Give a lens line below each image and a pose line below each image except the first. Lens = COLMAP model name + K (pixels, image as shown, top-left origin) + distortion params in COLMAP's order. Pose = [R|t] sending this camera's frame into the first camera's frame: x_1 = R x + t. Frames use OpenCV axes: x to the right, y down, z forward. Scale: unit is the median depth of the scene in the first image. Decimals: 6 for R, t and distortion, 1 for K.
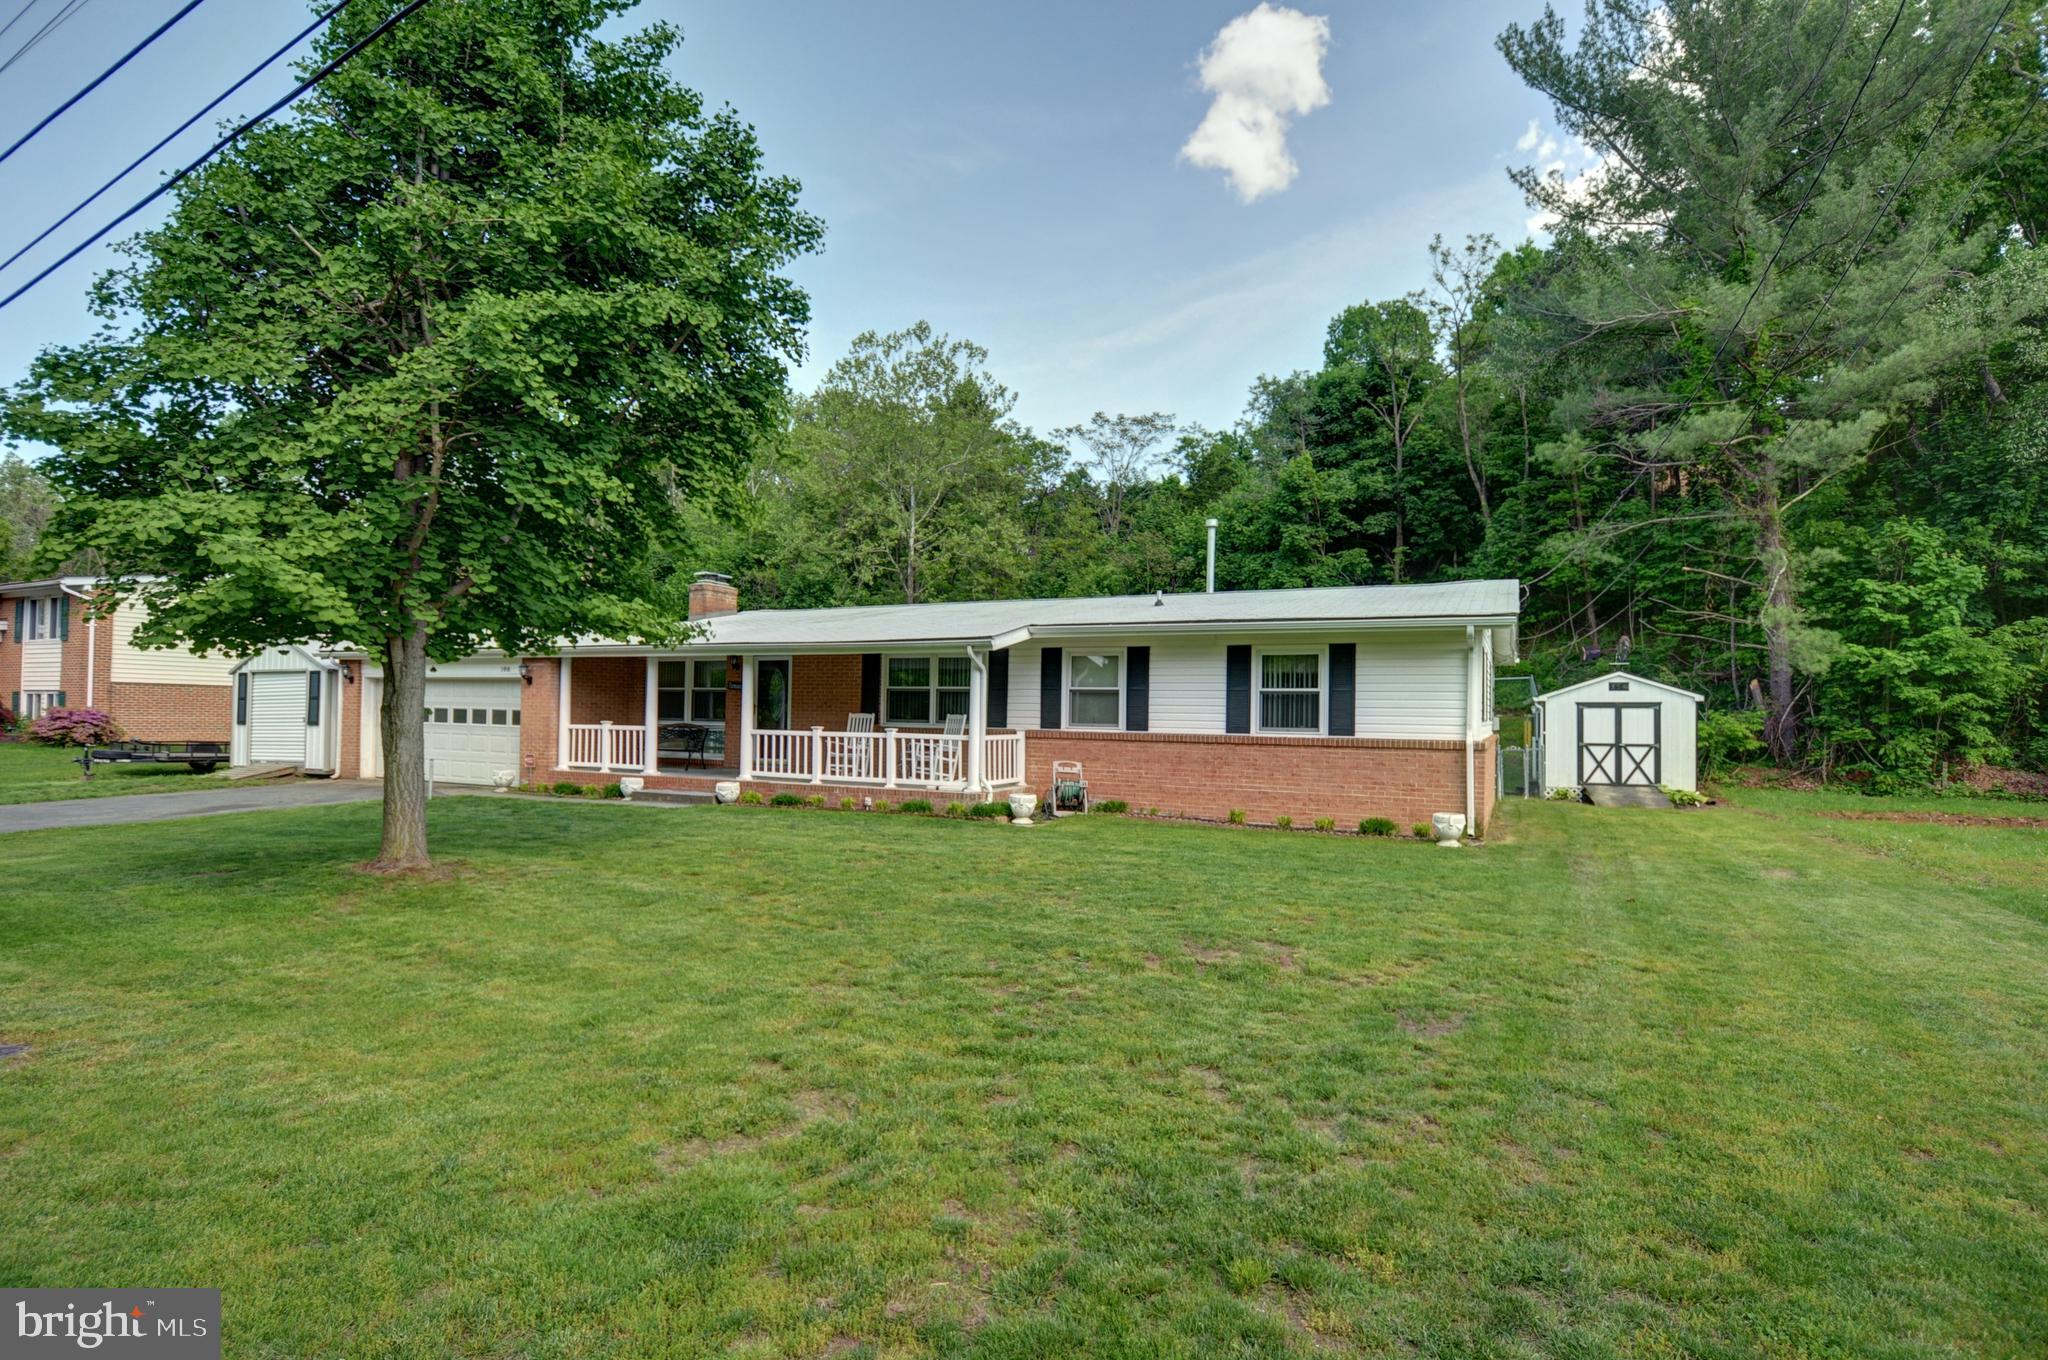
lens RADIAL K [[1004.1, 0, 1033.0], [0, 1004.1, 701.1], [0, 0, 1]] dist [0.028629, -0.032704]
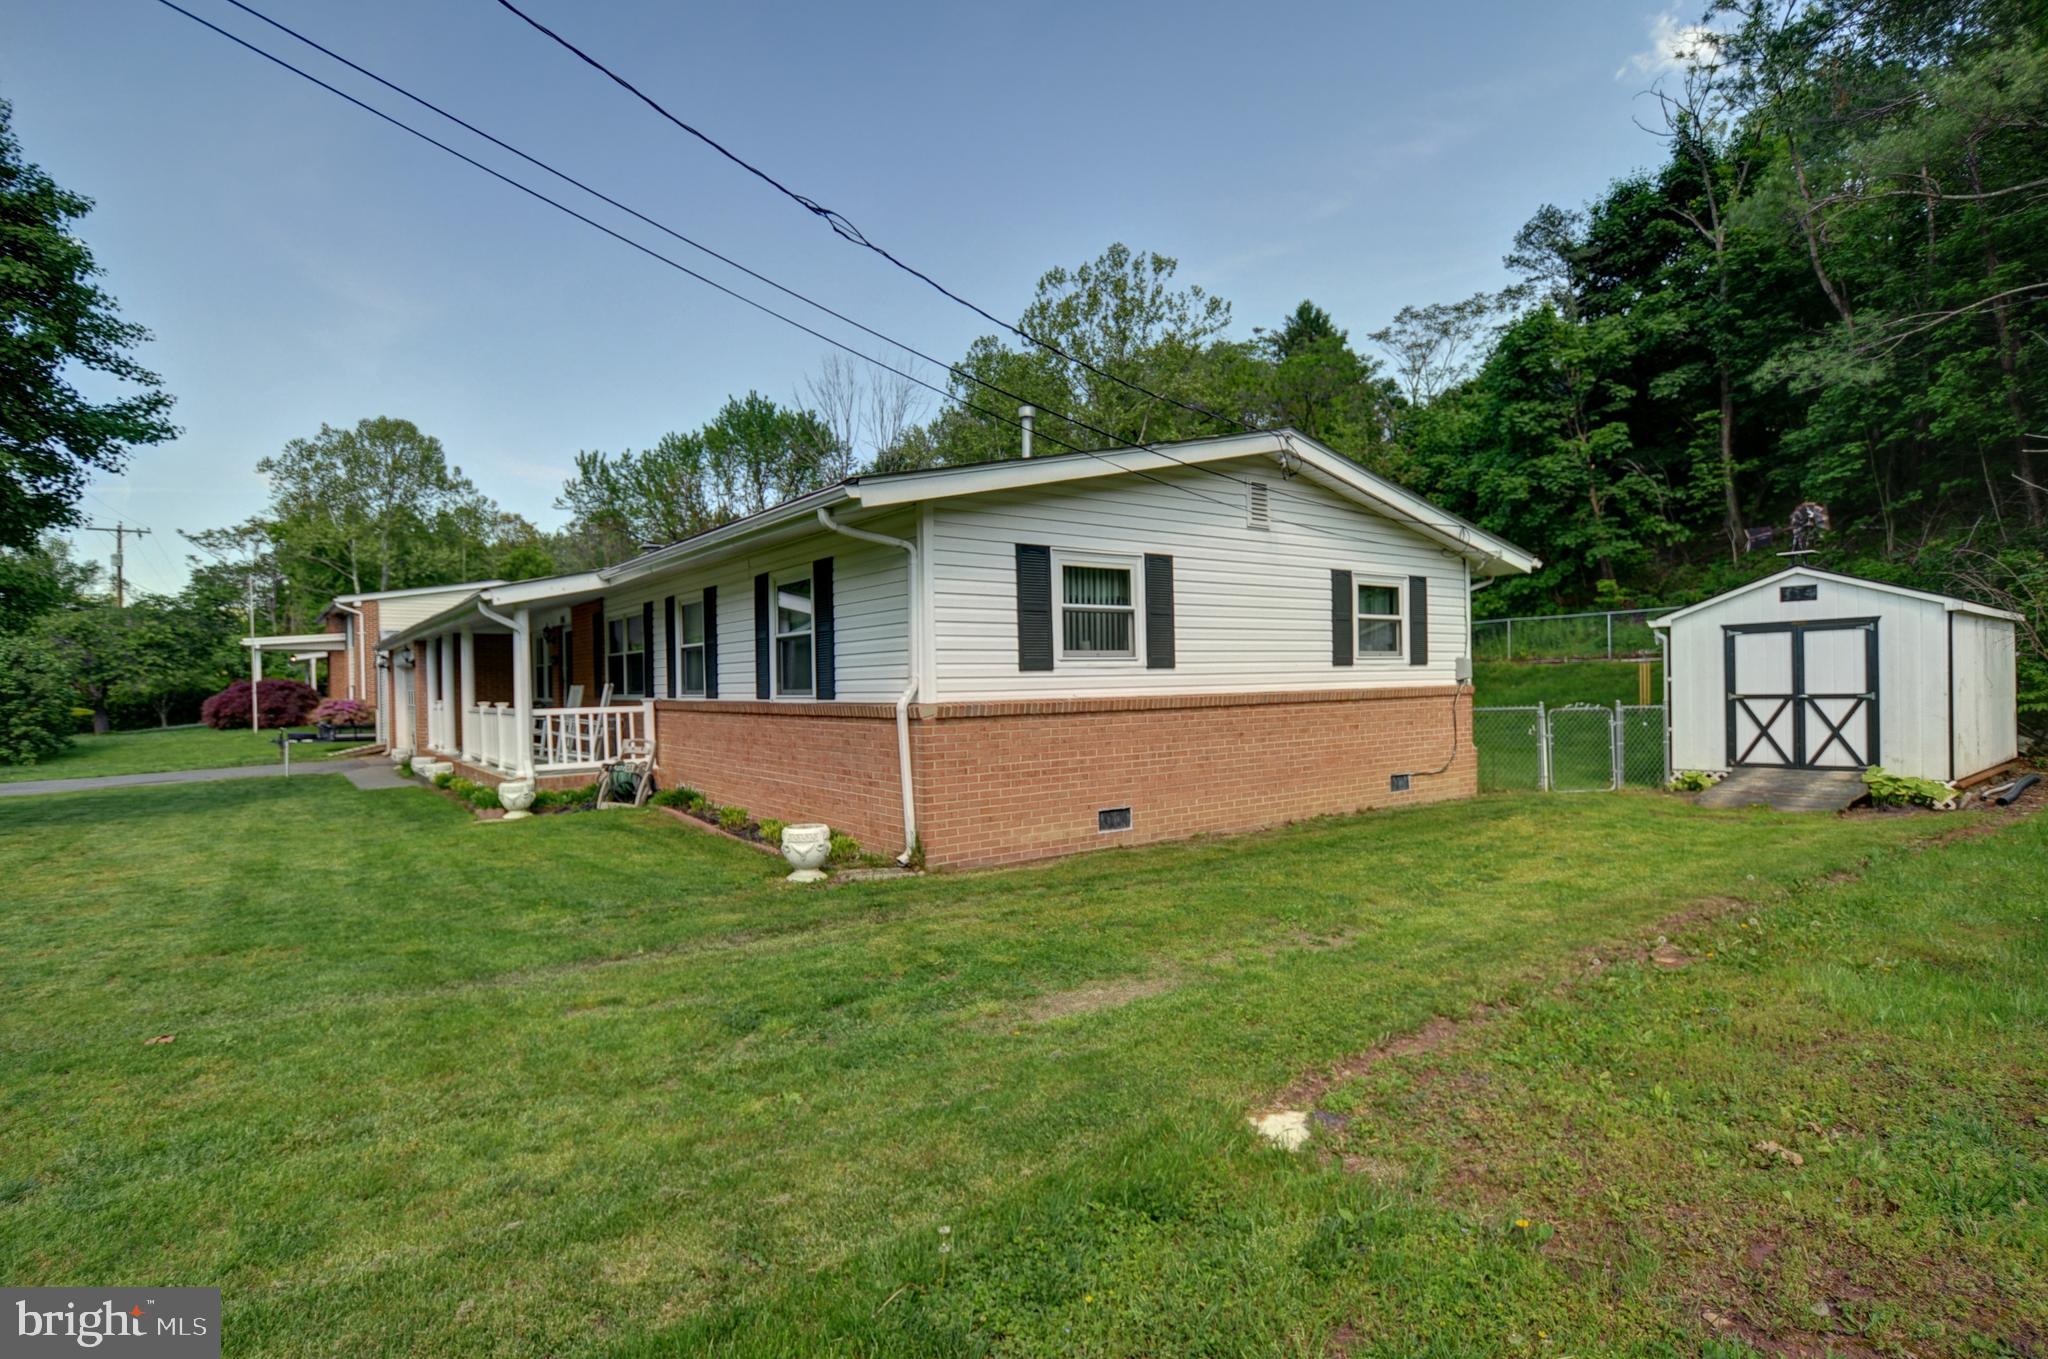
lens RADIAL K [[1004.1, 0, 1033.0], [0, 1004.1, 700.6], [0, 0, 1]] dist [0.028629, -0.032704]
pose [[0.887795, -0.024260, -0.459600, 0.460051], [0.038820, 0.998998, 0.022255, 0.016488], [0.458599, -0.037600, 0.887847, 0.300660]]
